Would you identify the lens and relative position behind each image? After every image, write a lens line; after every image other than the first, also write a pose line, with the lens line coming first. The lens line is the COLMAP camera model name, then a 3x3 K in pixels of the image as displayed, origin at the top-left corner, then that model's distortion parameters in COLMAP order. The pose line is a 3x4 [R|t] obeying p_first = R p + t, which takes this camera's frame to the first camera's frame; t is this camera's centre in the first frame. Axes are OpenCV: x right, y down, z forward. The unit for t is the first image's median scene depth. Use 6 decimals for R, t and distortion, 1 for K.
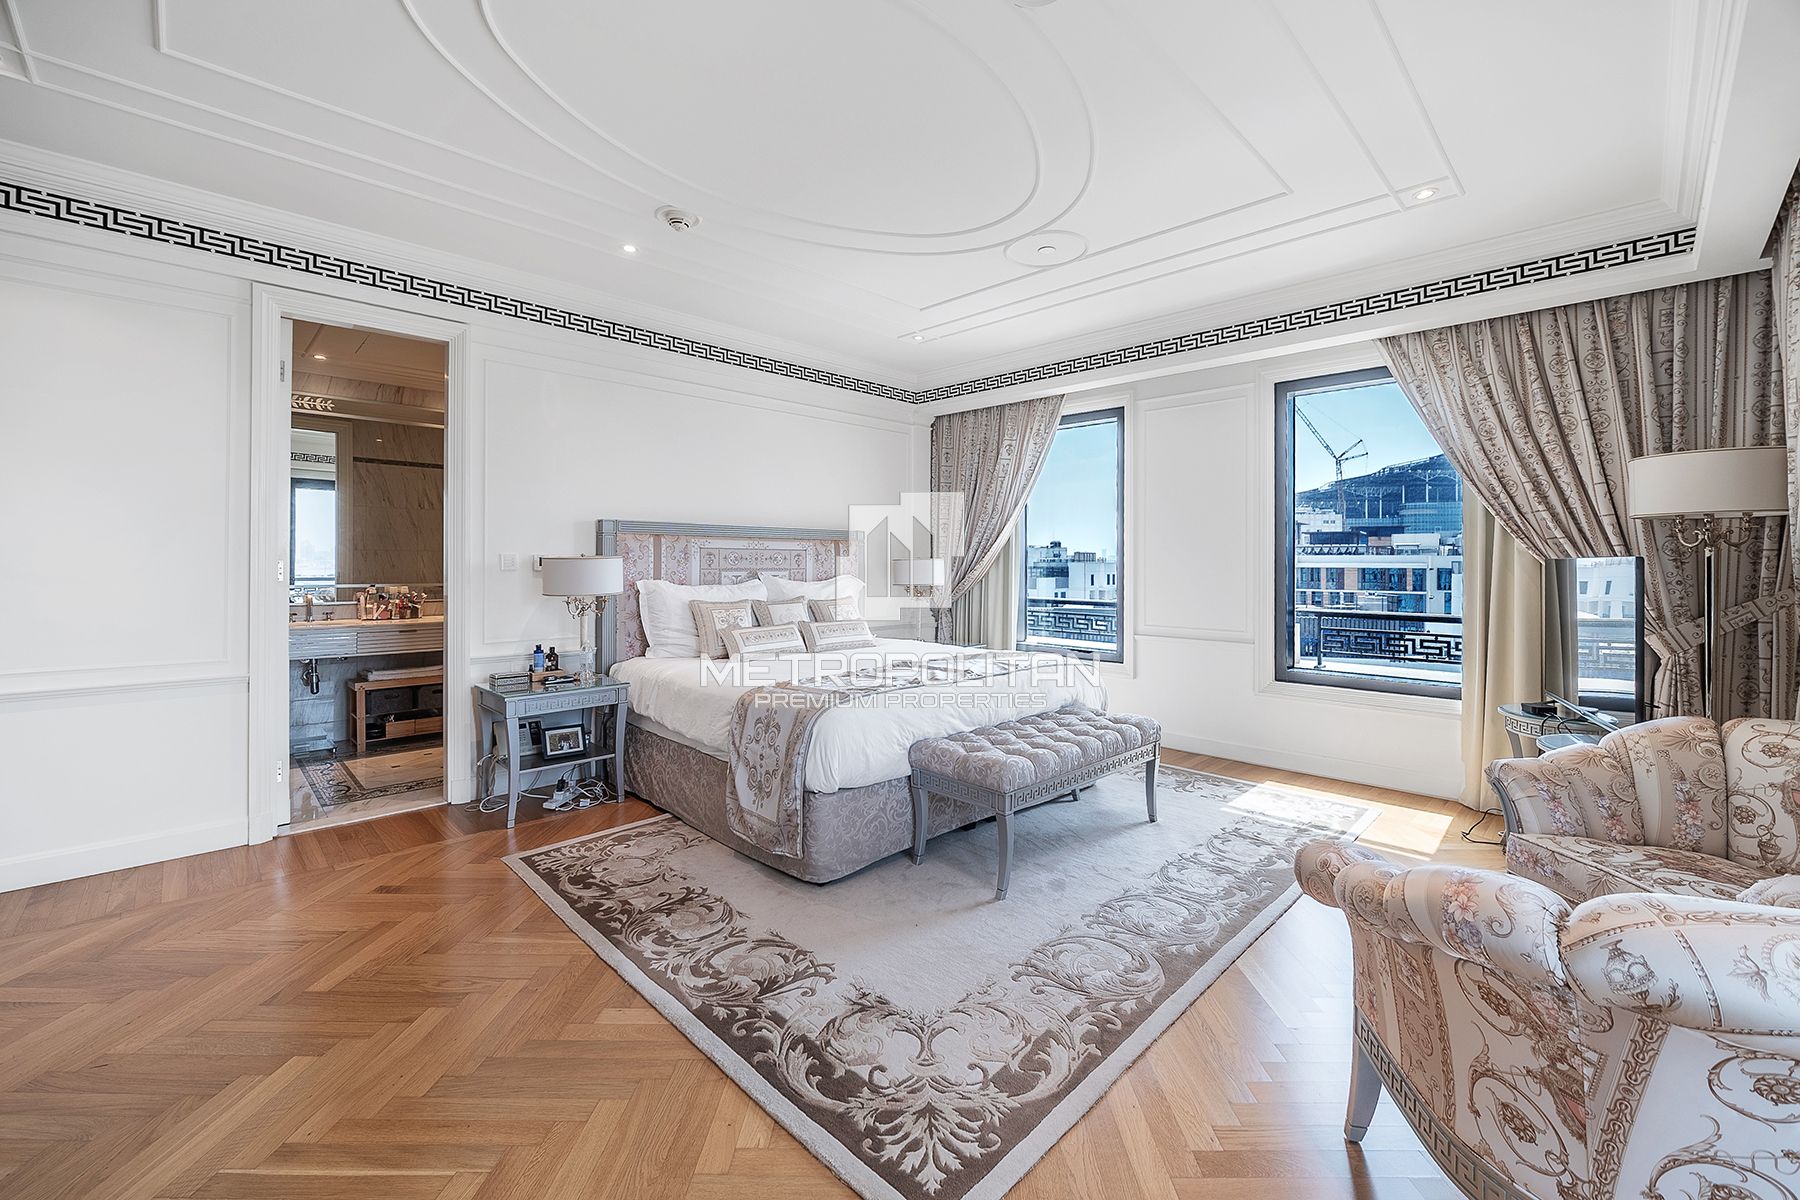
lens RADIAL K [[739.3, 0, 895.9], [0, 739.3, 557.2], [0, 0, 1]] dist [0.000414, 0.000084]
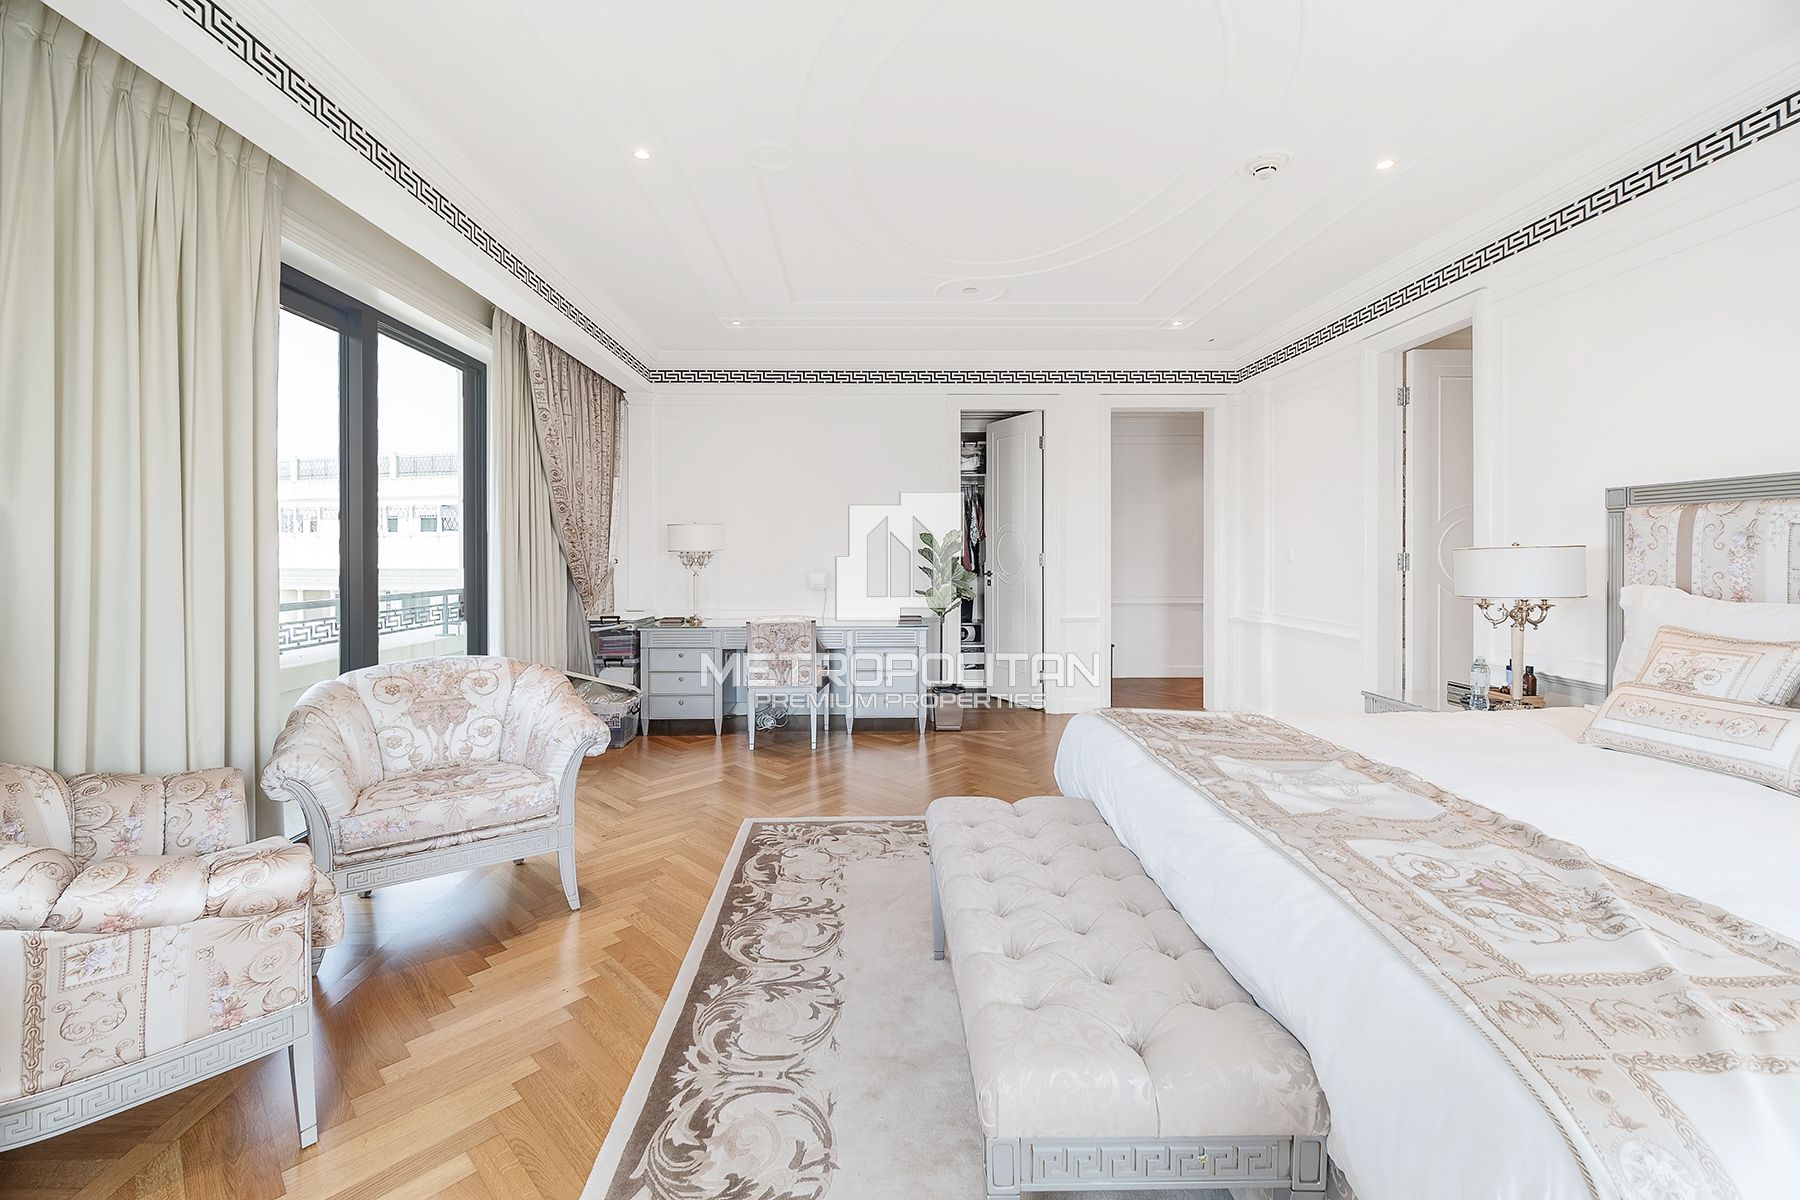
lens RADIAL K [[739.3, 0, 895.9], [0, 739.3, 557.2], [0, 0, 1]] dist [0.000414, 0.000084]
pose [[-0.674509, 0.004932, -0.738250, 0.848954], [0.004113, 0.999987, 0.002923, 0.013486], [0.738255, -0.001065, -0.674521, 1.656851]]
